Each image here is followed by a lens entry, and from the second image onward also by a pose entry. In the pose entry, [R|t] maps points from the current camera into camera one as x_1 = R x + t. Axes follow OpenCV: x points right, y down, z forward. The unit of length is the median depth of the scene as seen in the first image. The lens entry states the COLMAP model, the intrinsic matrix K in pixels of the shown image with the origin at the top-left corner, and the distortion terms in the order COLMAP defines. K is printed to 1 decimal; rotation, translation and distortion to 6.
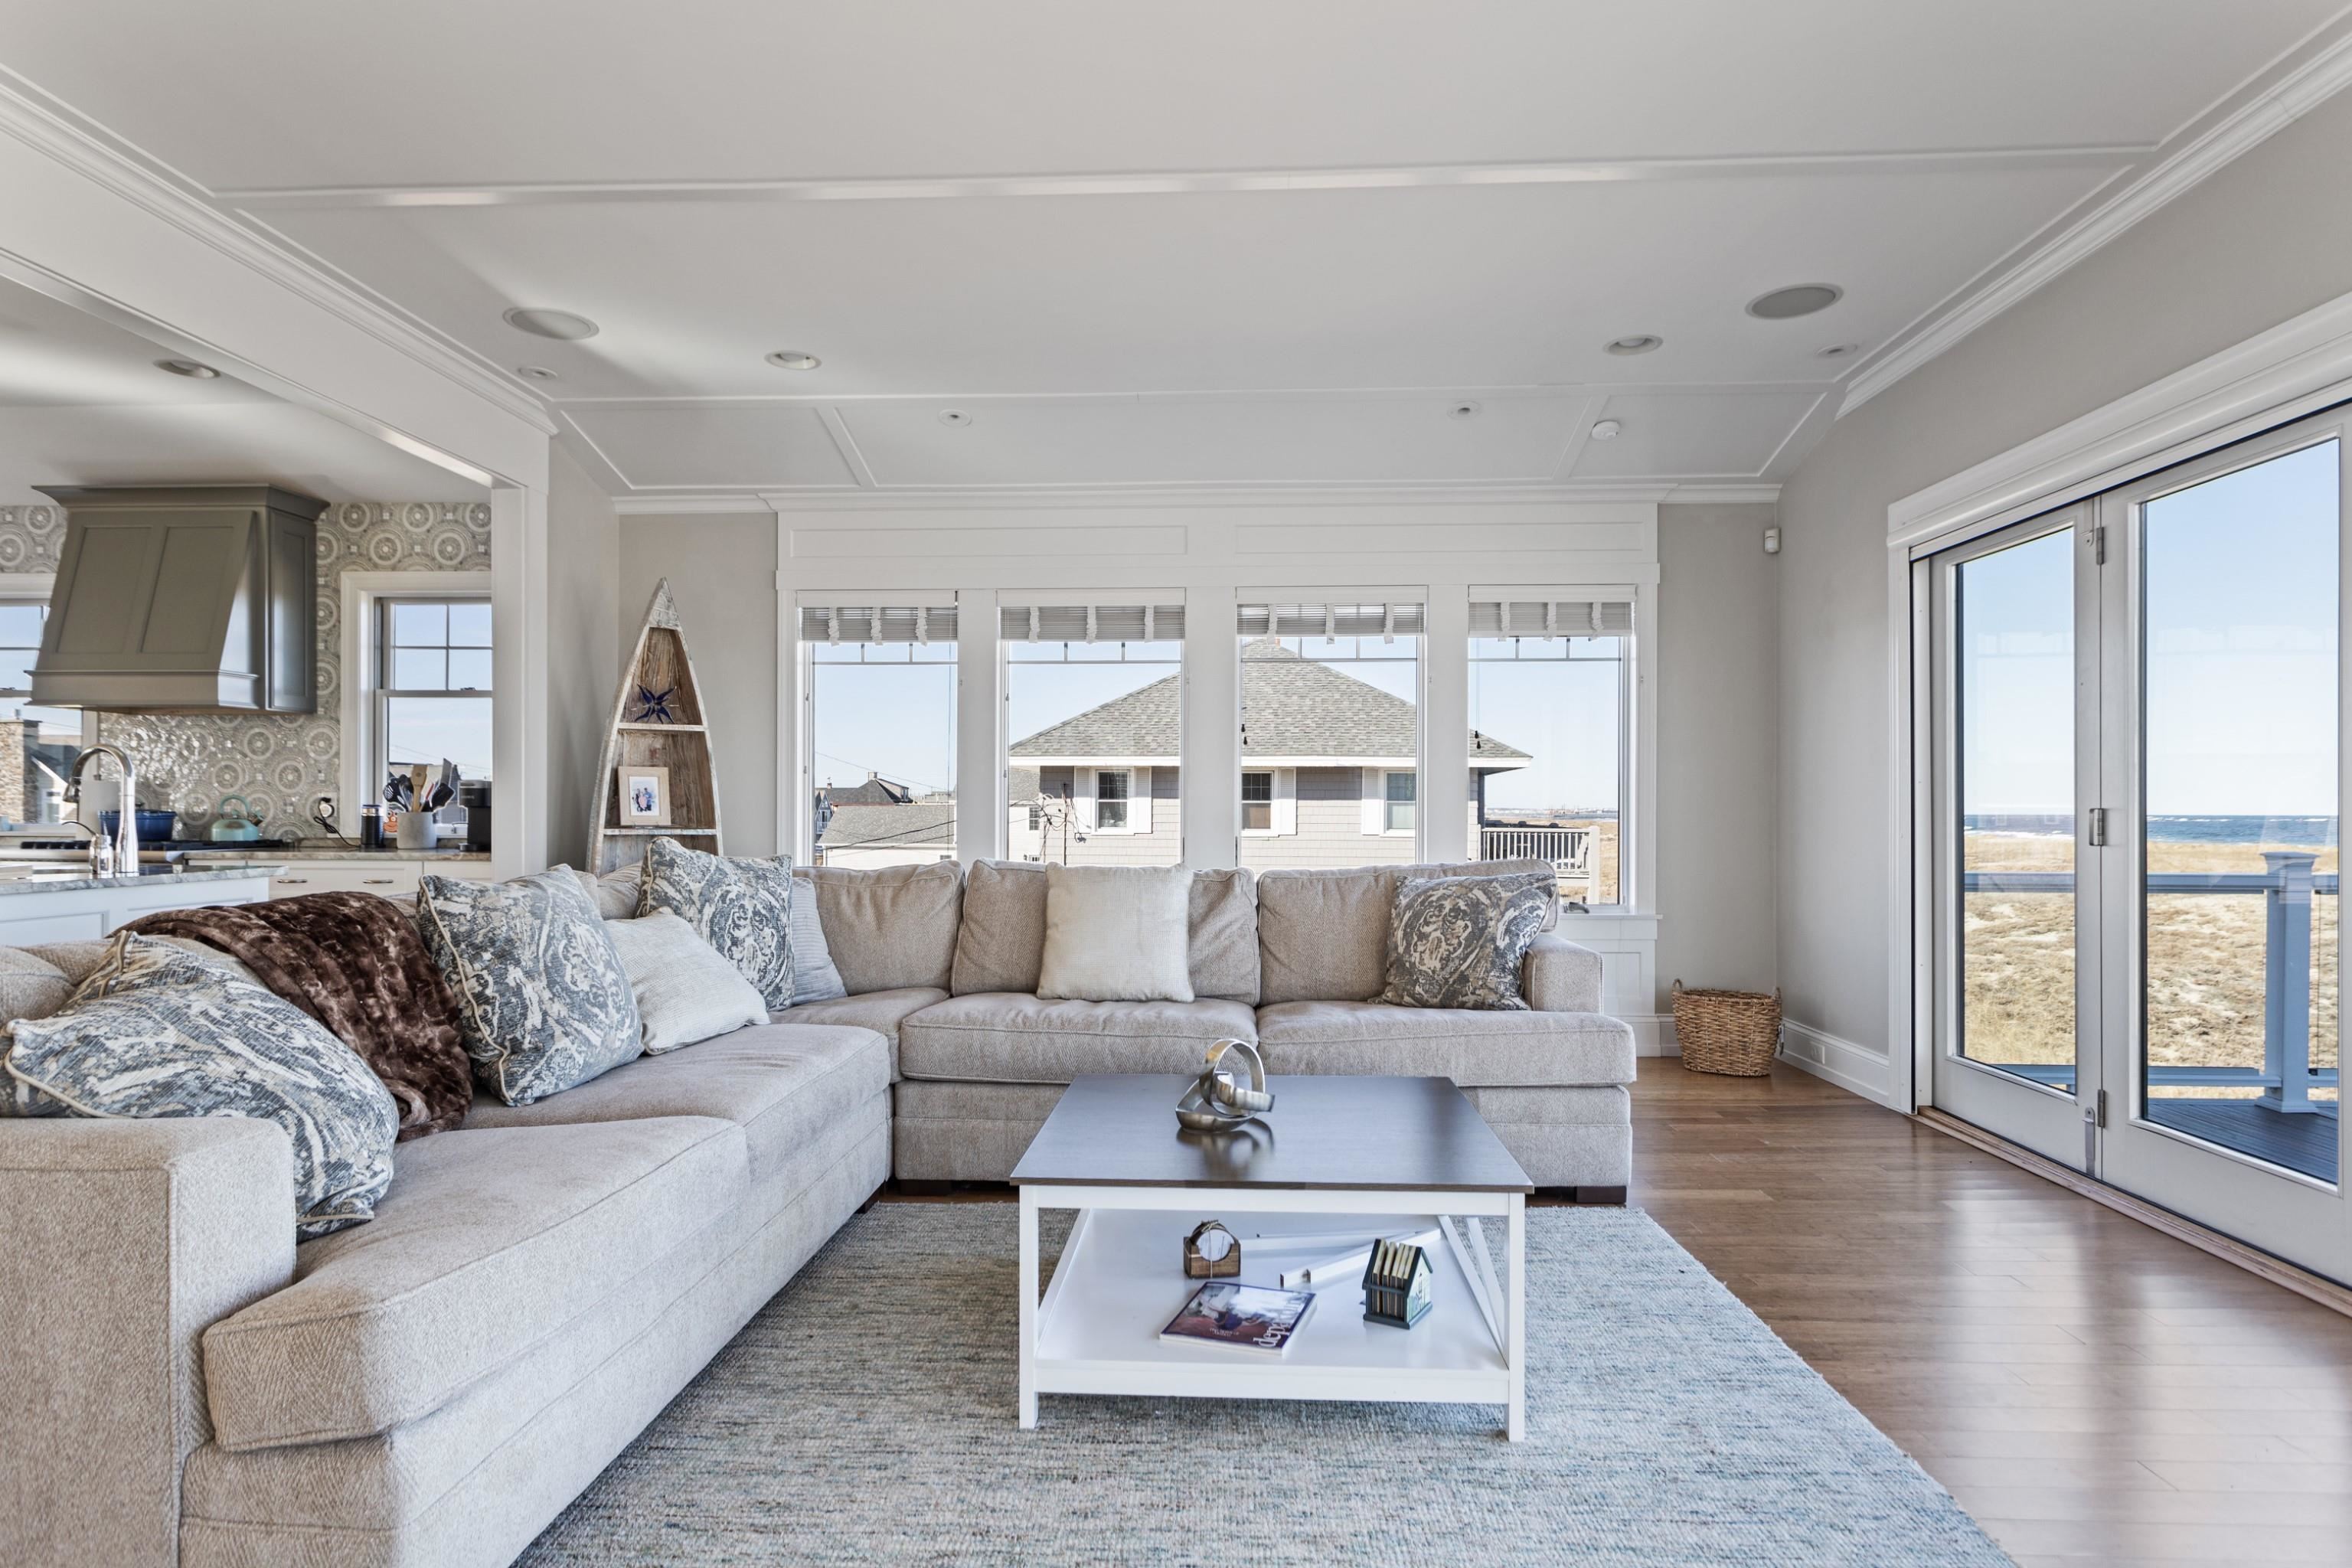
lens RADIAL K [[1286.2, 0, 1176.0], [0, 1286.2, 784.0], [0, 0, 1]] dist [0.001100, 0.003300]
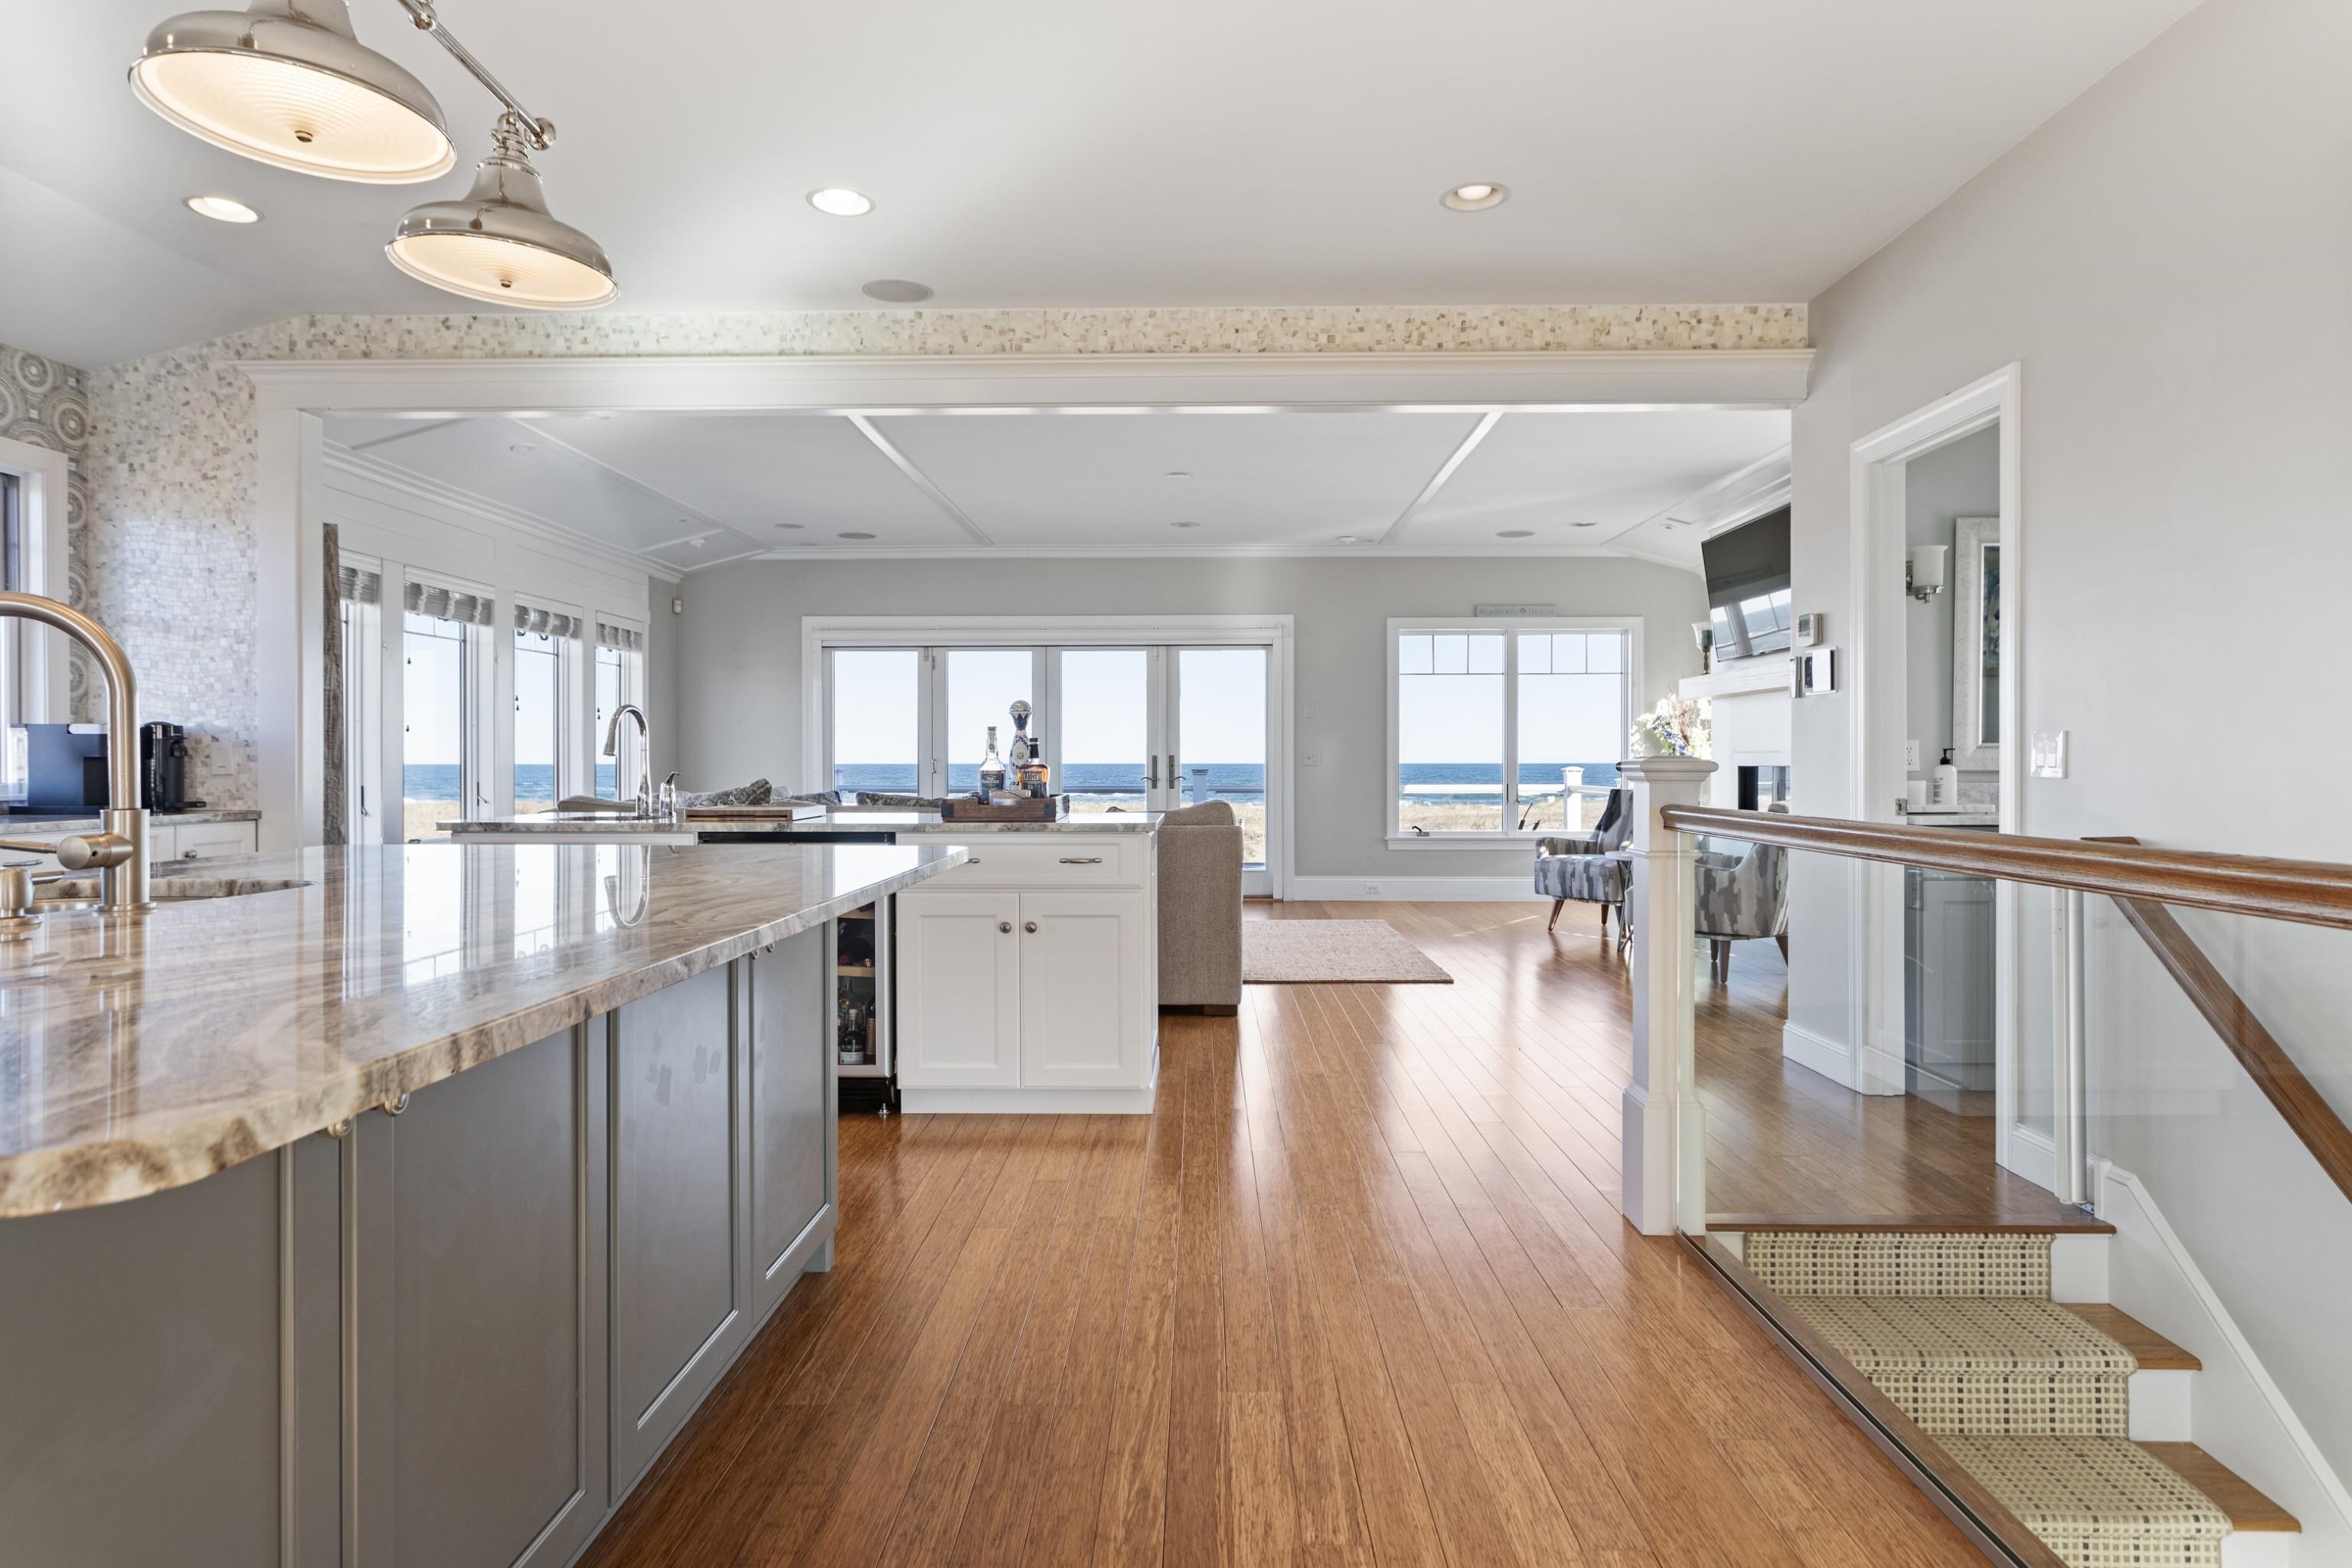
lens RADIAL K [[1331.0, 0, 1183.5], [0, 1331.0, 776.9], [0, 0, 1]] dist [0.001282, 0.005396]
pose [[-0.037801, -0.014384, 0.999182, -1.297938], [-0.021198, 0.999683, 0.013589, 0.005135], [-0.999060, -0.020667, -0.038094, 0.345283]]
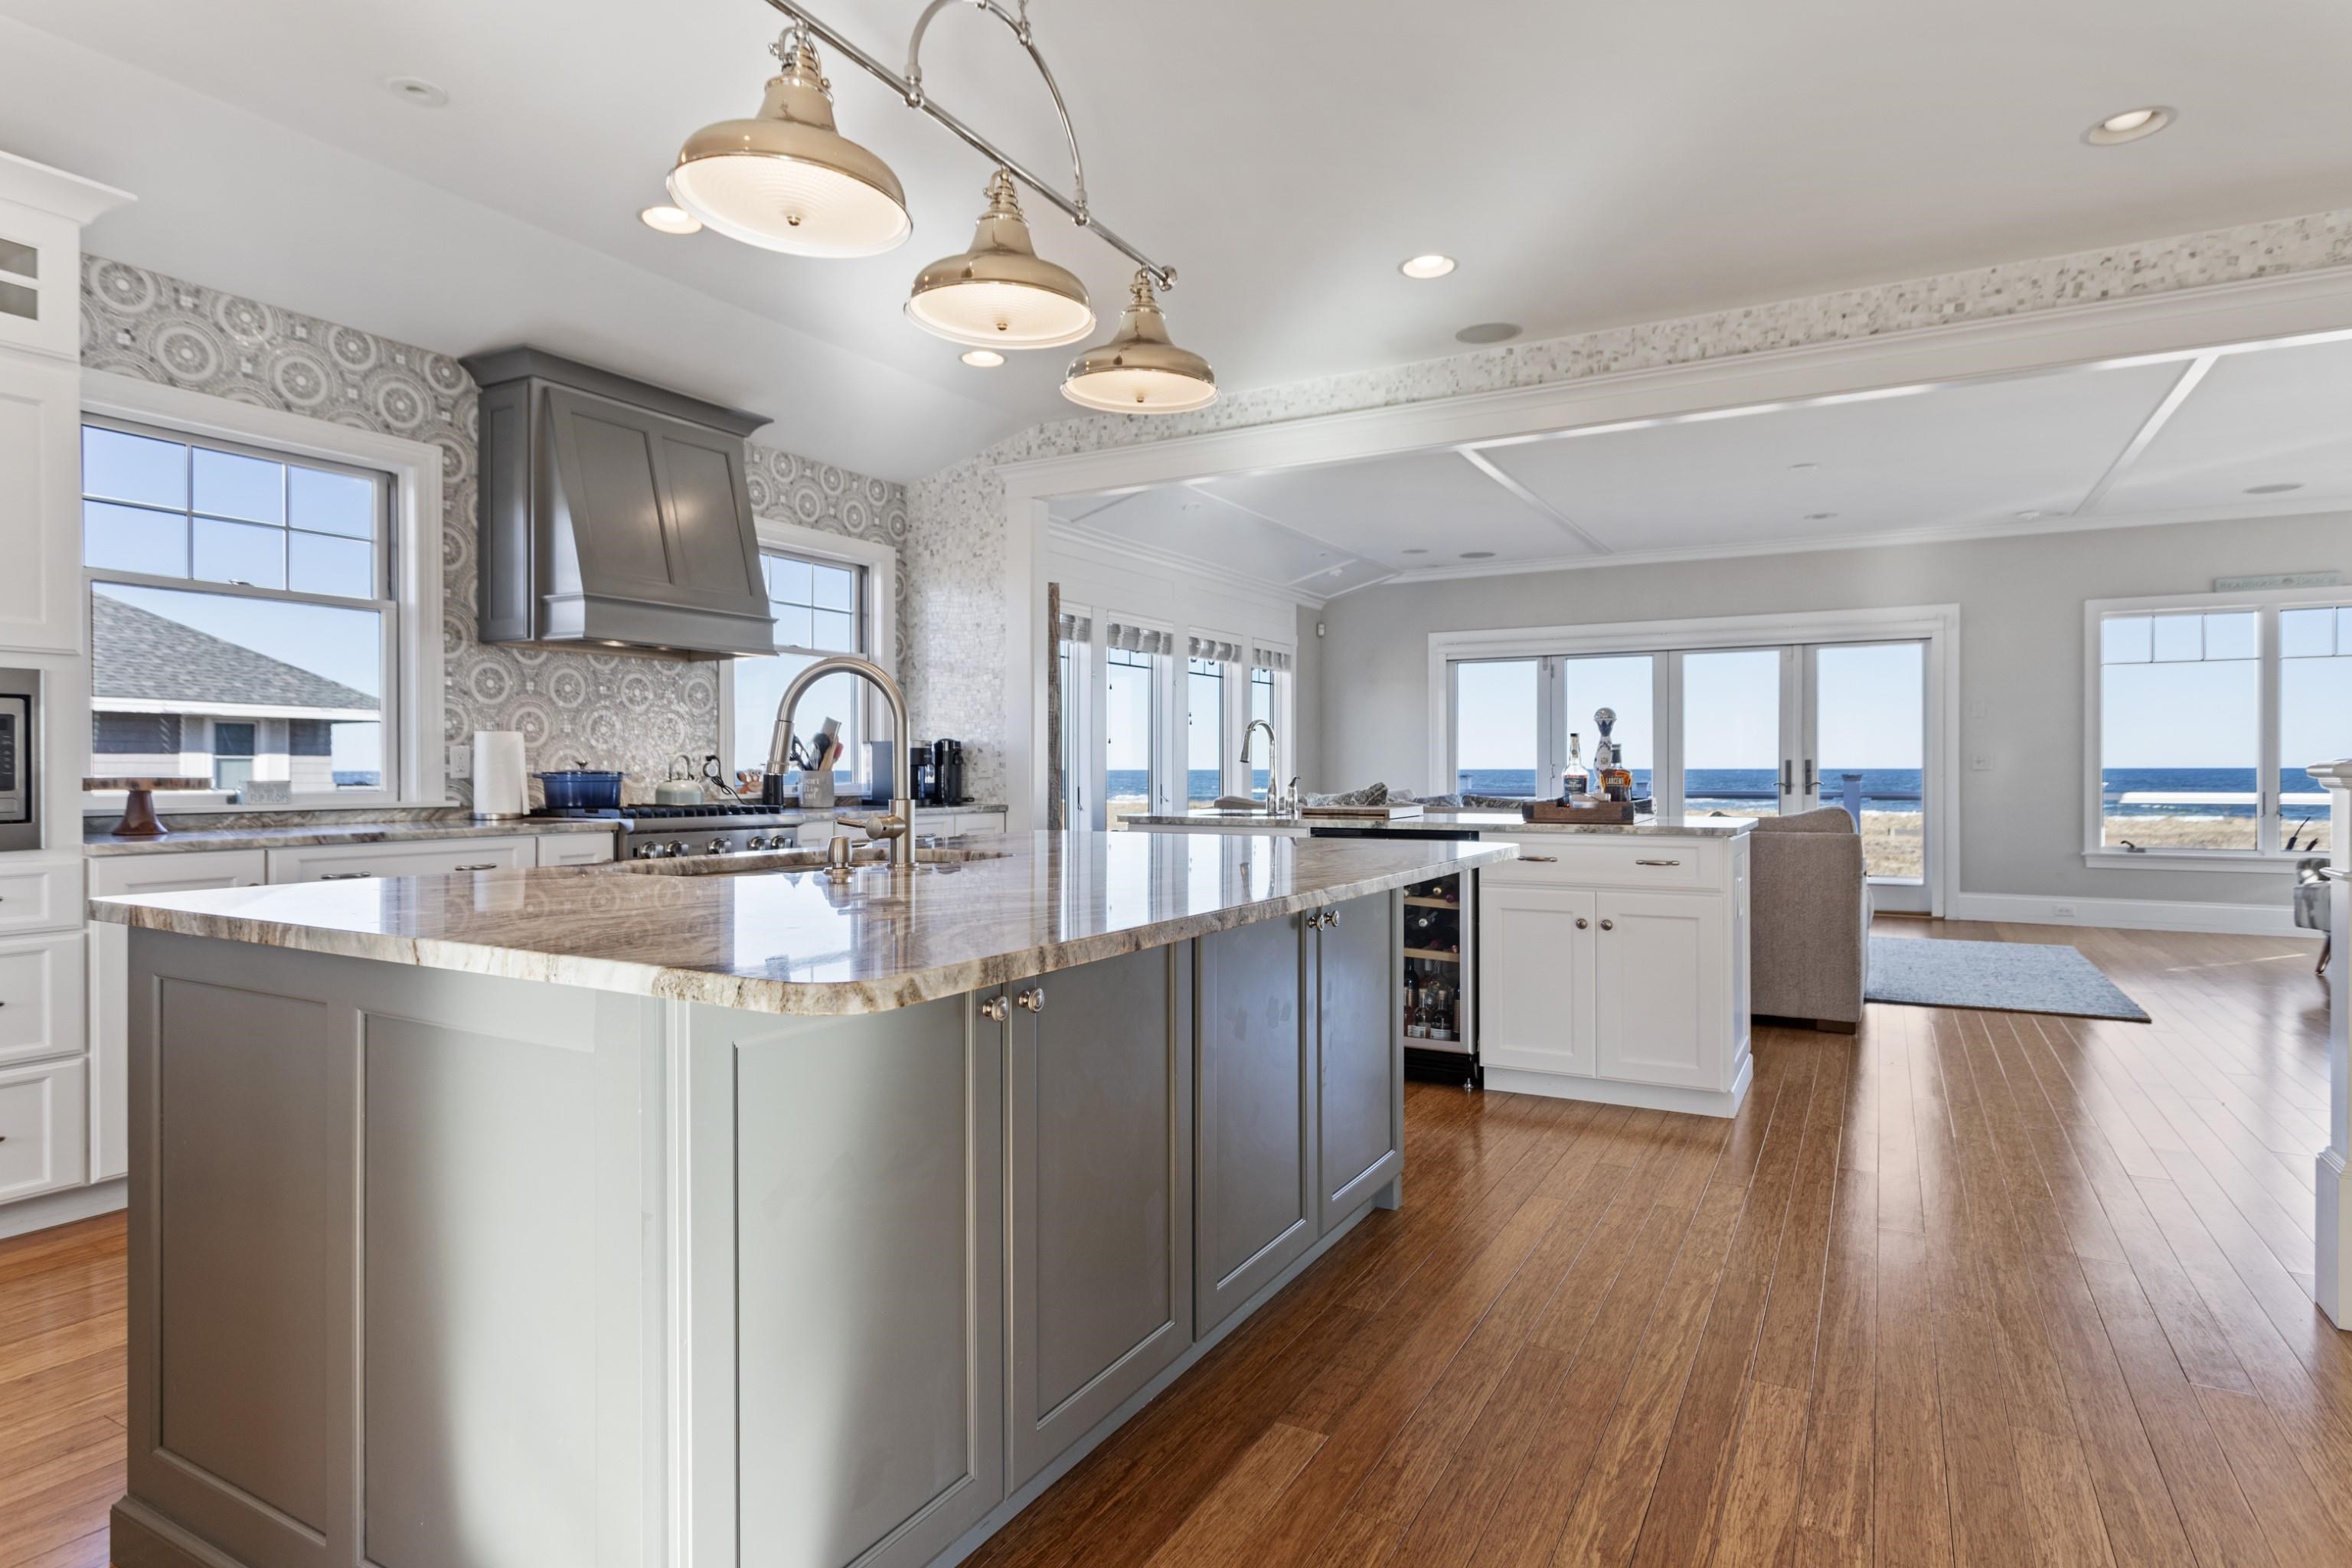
lens RADIAL K [[1286.2, 0, 1176.0], [0, 1286.2, 784.0], [0, 0, 1]] dist [0.001100, 0.003300]
pose [[0.438541, -0.015205, 0.898582, -1.336525], [-0.016005, 0.999566, 0.024725, 0.004208], [-0.898568, -0.025224, 0.438108, 0.299461]]
